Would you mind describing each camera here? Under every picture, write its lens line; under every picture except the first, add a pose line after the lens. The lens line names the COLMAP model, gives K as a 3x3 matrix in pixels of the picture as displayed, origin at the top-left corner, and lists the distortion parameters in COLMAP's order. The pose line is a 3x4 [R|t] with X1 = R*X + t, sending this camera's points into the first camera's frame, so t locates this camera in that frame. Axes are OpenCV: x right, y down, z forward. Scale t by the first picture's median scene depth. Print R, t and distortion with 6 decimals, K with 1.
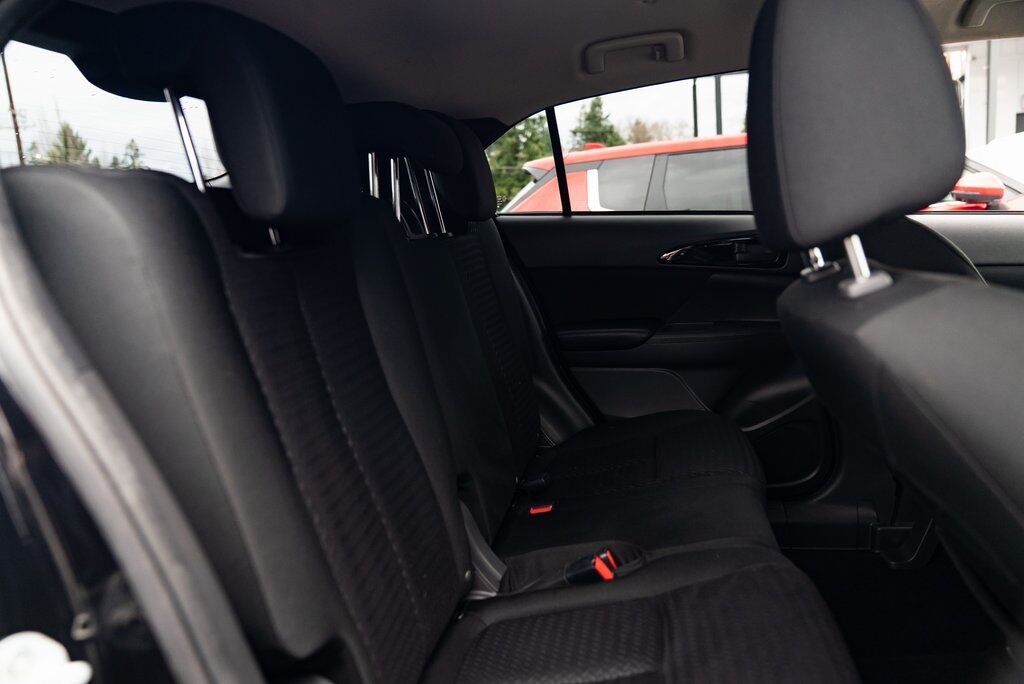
lens RADIAL K [[702.7, 0, 496.3], [0, 702.7, 345.8], [0, 0, 1]] dist [-0.033290, 0.019364]
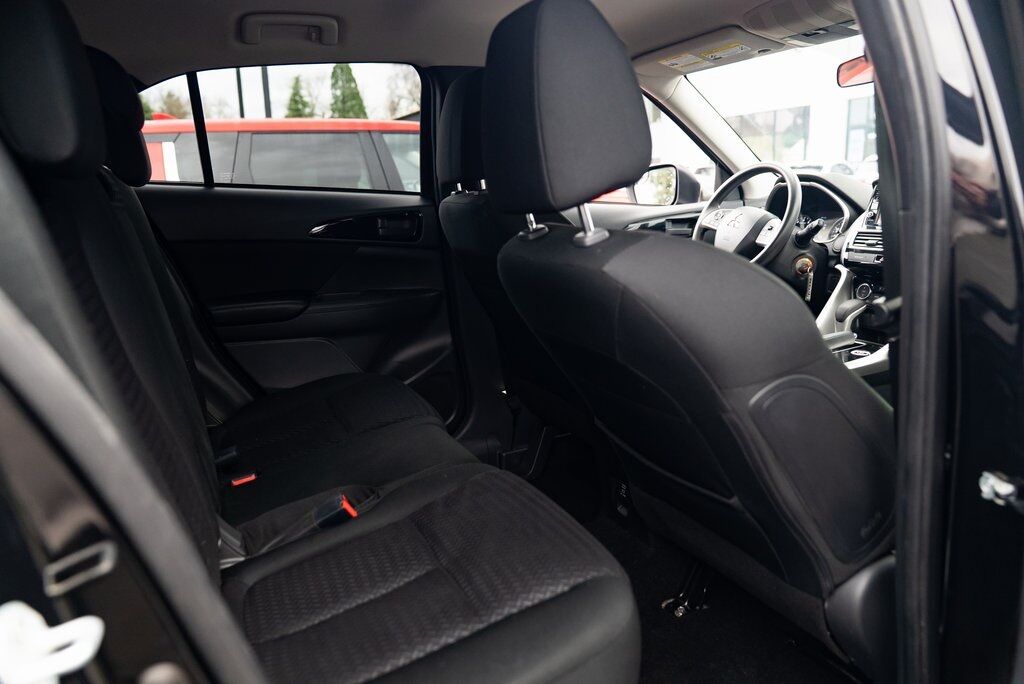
lens RADIAL K [[697.7, 0, 515.4], [0, 697.7, 341.0], [0, 0, 1]] dist [-0.034766, 0.021705]
pose [[0.813959, -0.072699, 0.576356, -0.137782], [0.062751, 0.997336, 0.037179, 0.019118], [-0.577523, 0.005905, 0.816353, -0.021108]]
